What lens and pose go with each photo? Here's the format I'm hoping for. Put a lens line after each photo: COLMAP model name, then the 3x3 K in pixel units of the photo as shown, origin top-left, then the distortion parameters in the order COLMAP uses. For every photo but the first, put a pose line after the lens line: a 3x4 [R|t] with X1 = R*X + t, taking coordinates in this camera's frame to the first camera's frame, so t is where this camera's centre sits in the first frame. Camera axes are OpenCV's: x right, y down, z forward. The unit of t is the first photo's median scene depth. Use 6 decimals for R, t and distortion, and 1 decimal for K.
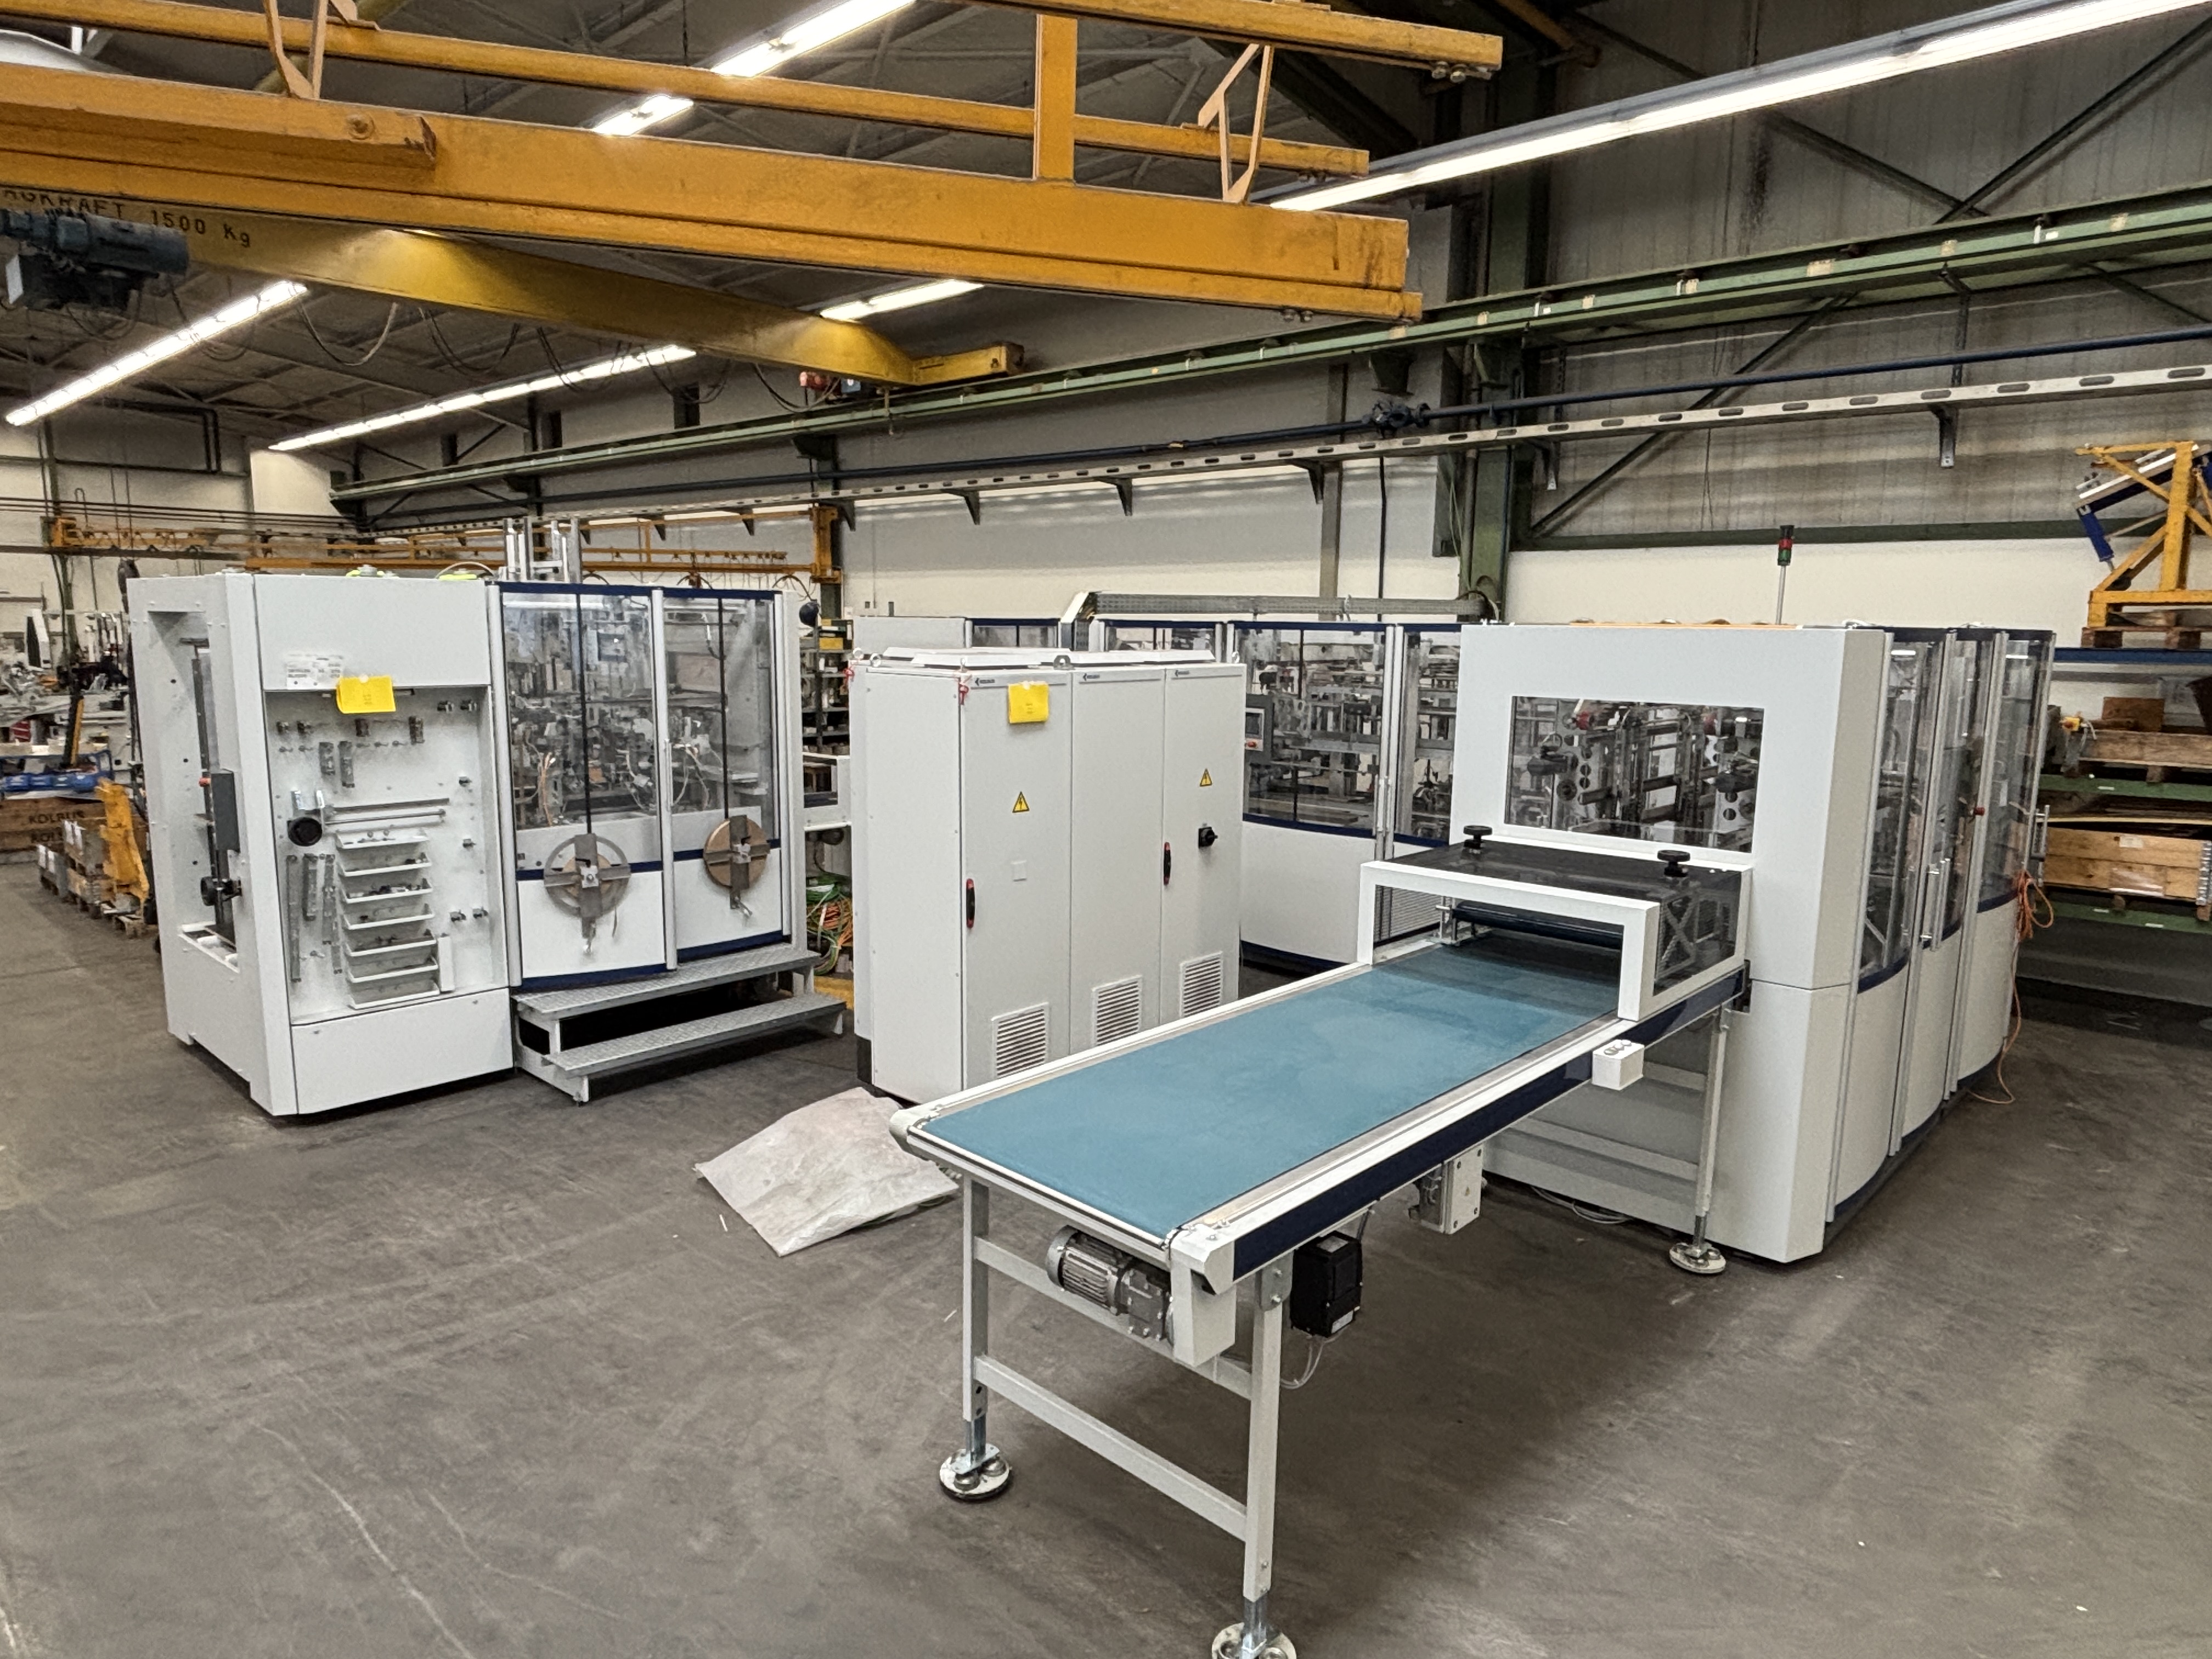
lens RADIAL K [[1345.5, 0, 1108.8], [0, 1345.5, 824.4], [0, 0, 1]] dist [0.001838, 0.000455]
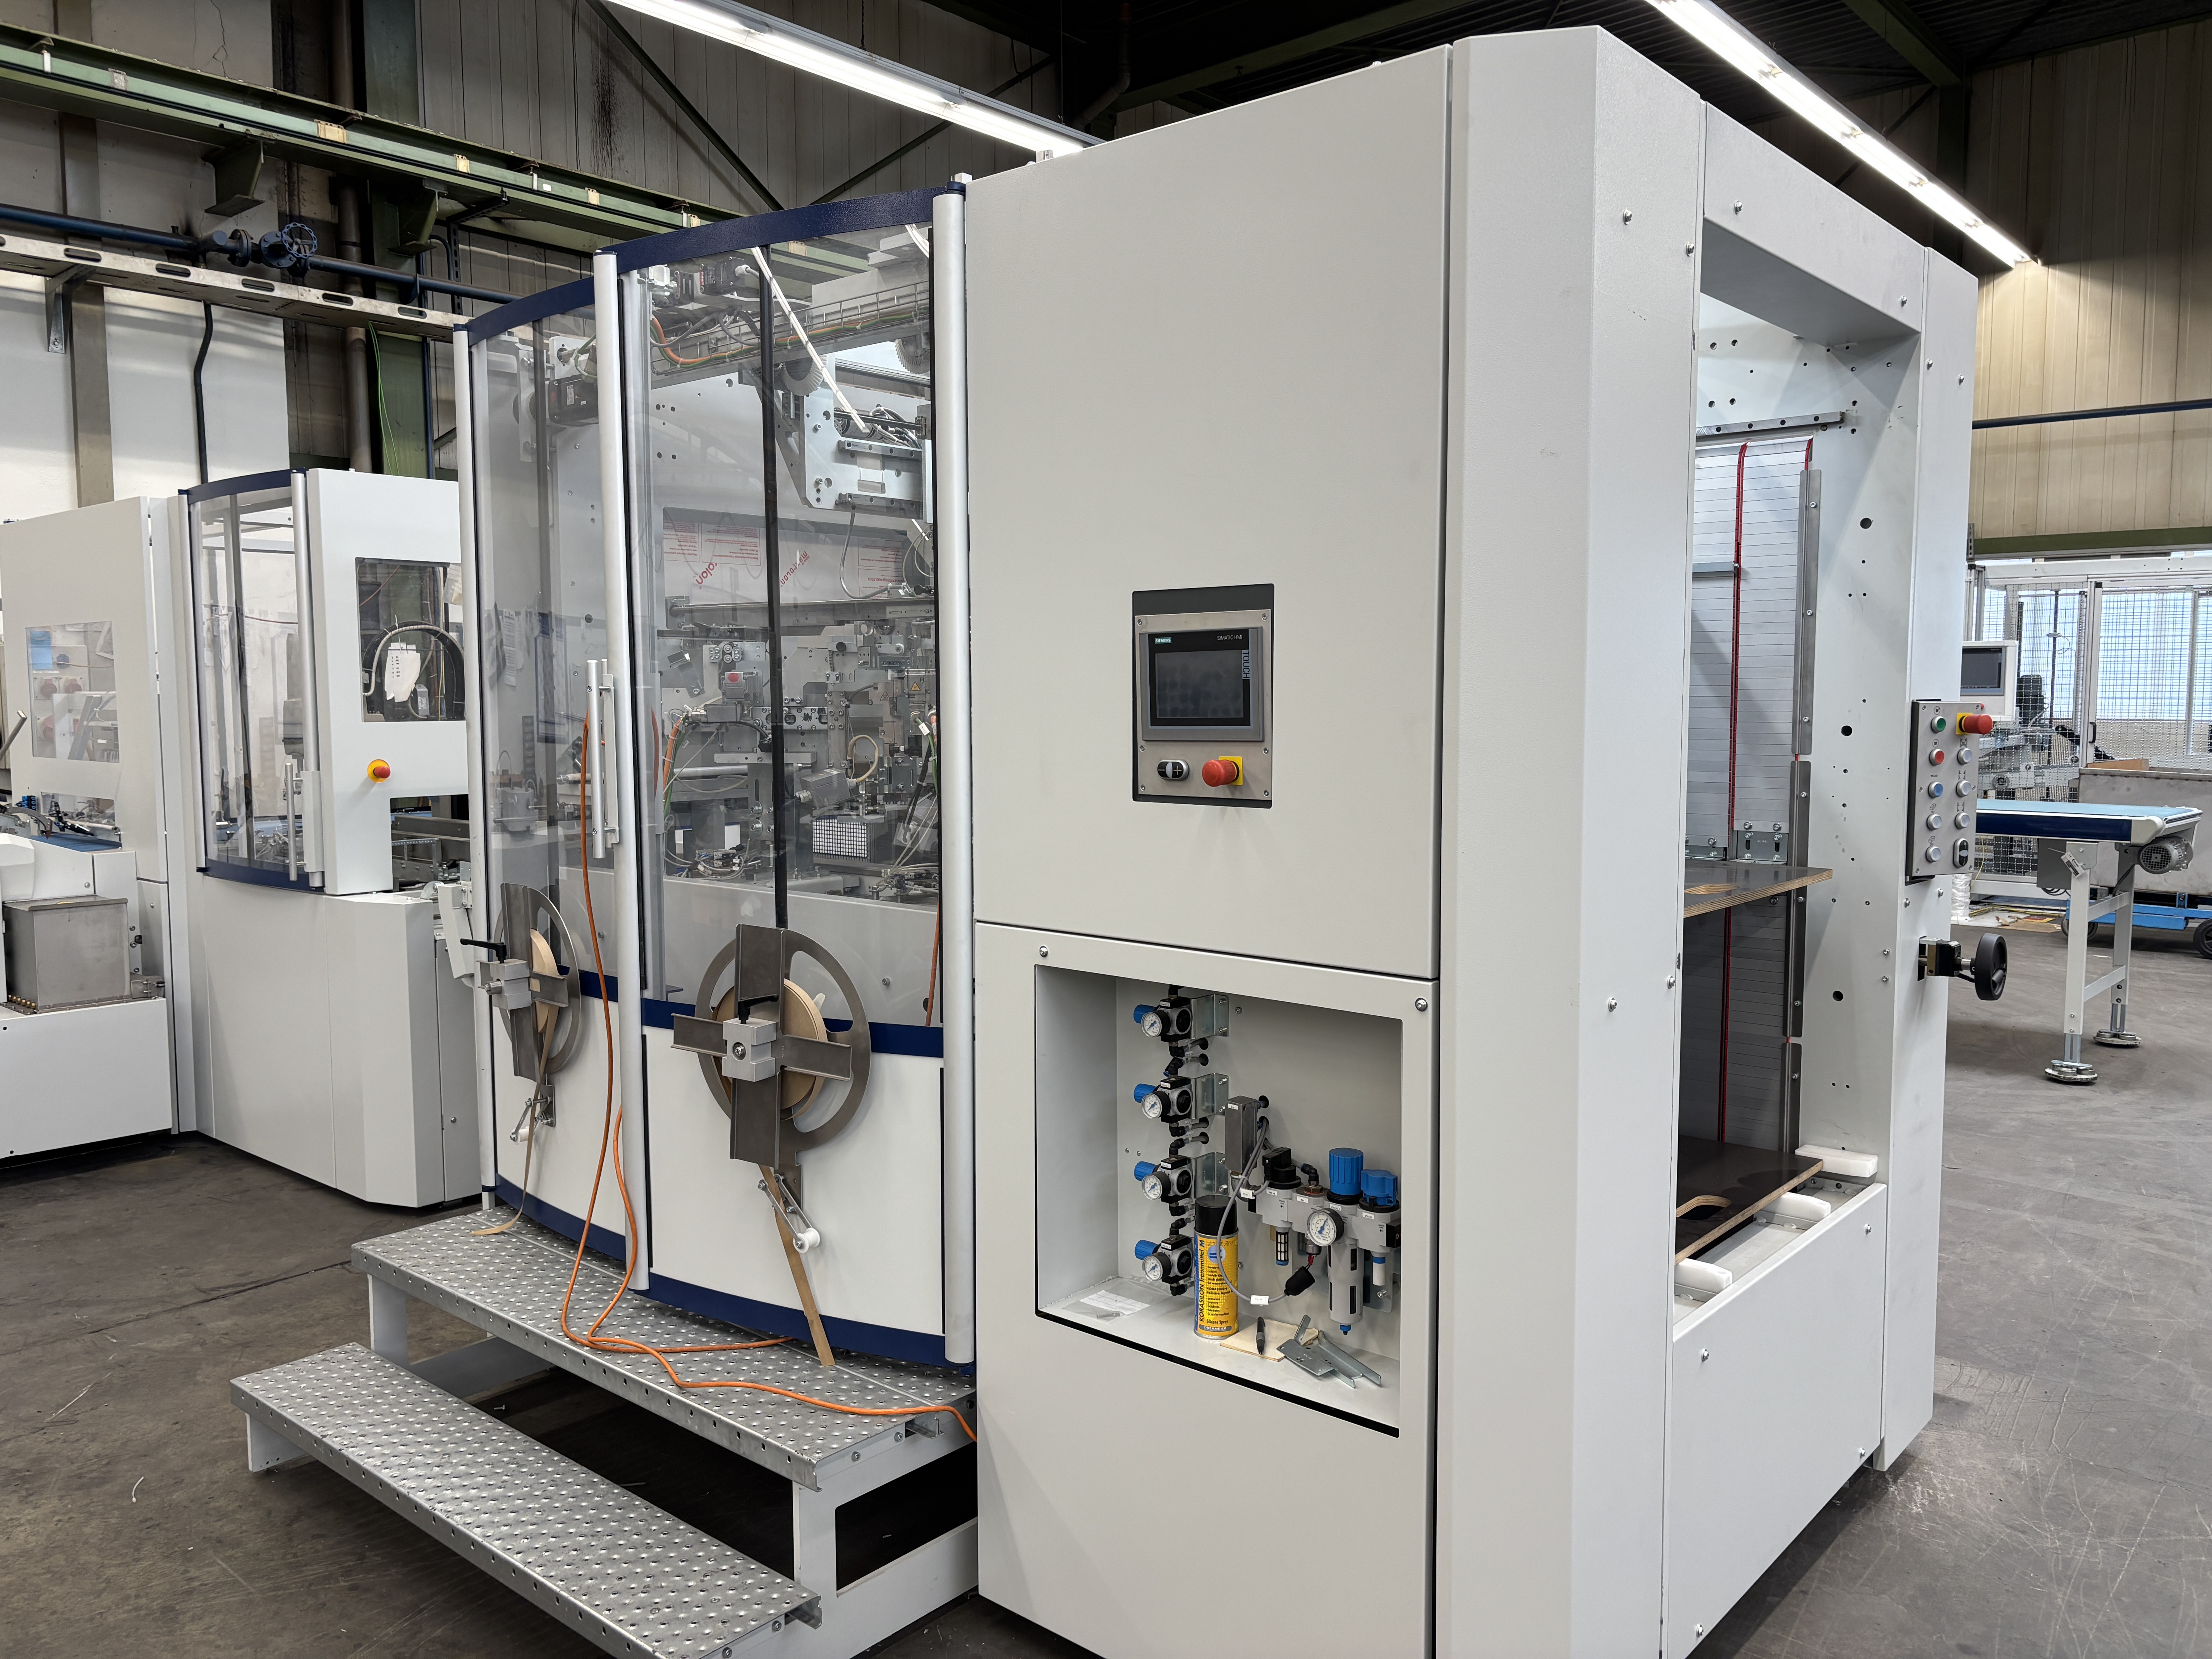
lens RADIAL K [[1689.2, 0, 1107.8], [0, 1689.2, 830.8], [0, 0, 1]] dist [0.012824, 0.003674]
pose [[-0.027431, -0.101572, 0.994450, -0.620145], [0.161657, 0.981279, 0.104685, -0.050152], [-0.986466, 0.163632, -0.010497, 0.656348]]
